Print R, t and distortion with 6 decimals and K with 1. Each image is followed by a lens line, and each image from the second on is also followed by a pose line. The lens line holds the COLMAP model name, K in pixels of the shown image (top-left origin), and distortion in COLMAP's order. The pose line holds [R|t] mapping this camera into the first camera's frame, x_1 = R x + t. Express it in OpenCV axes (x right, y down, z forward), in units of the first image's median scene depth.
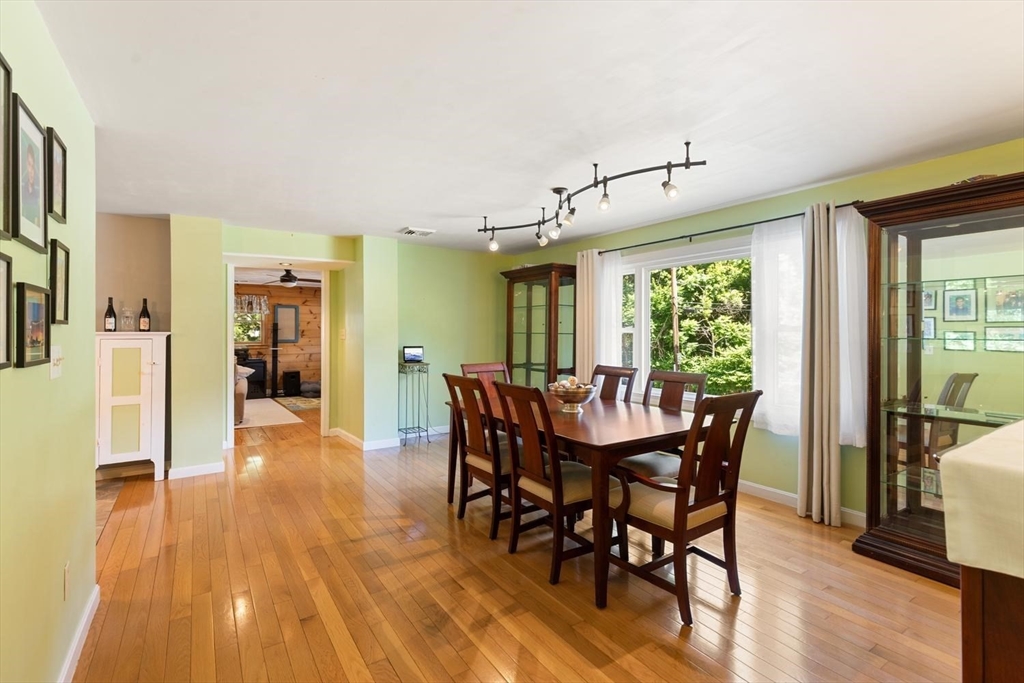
lens RADIAL K [[465.3, 0, 501.9], [0, 465.3, 334.2], [0, 0, 1]] dist [0.004281, -0.002079]
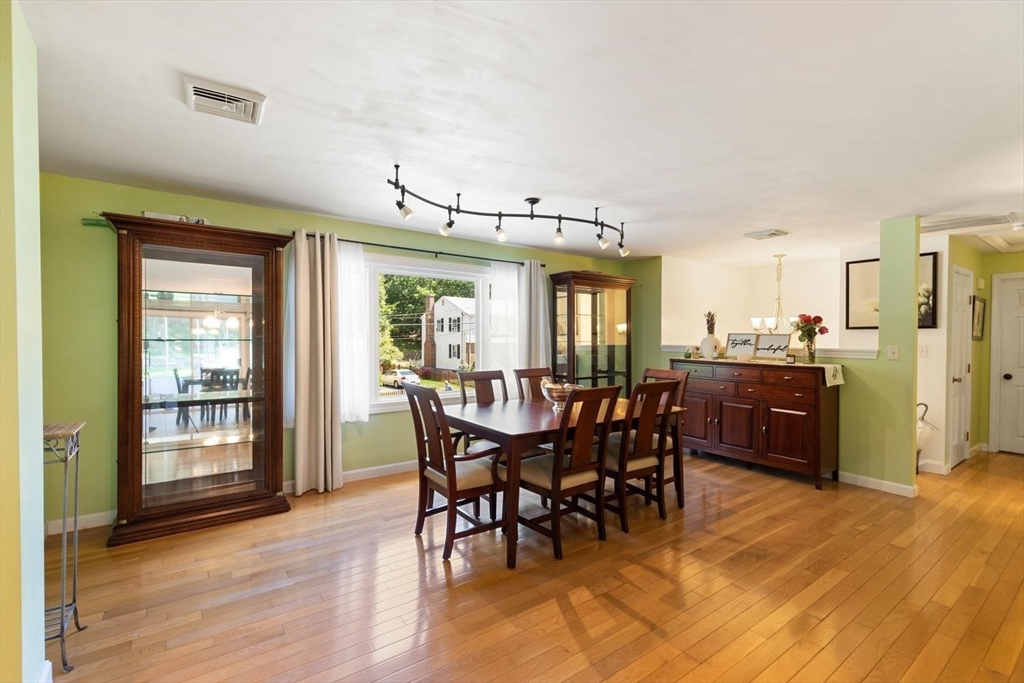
lens RADIAL K [[465.3, 0, 504.0], [0, 465.3, 341.1], [0, 0, 1]] dist [0.004281, -0.002079]
pose [[-0.045655, -0.008652, 0.998920, -1.057897], [0.002355, 0.999959, 0.008768, -0.009686], [-0.998954, 0.002752, -0.045633, 1.297599]]
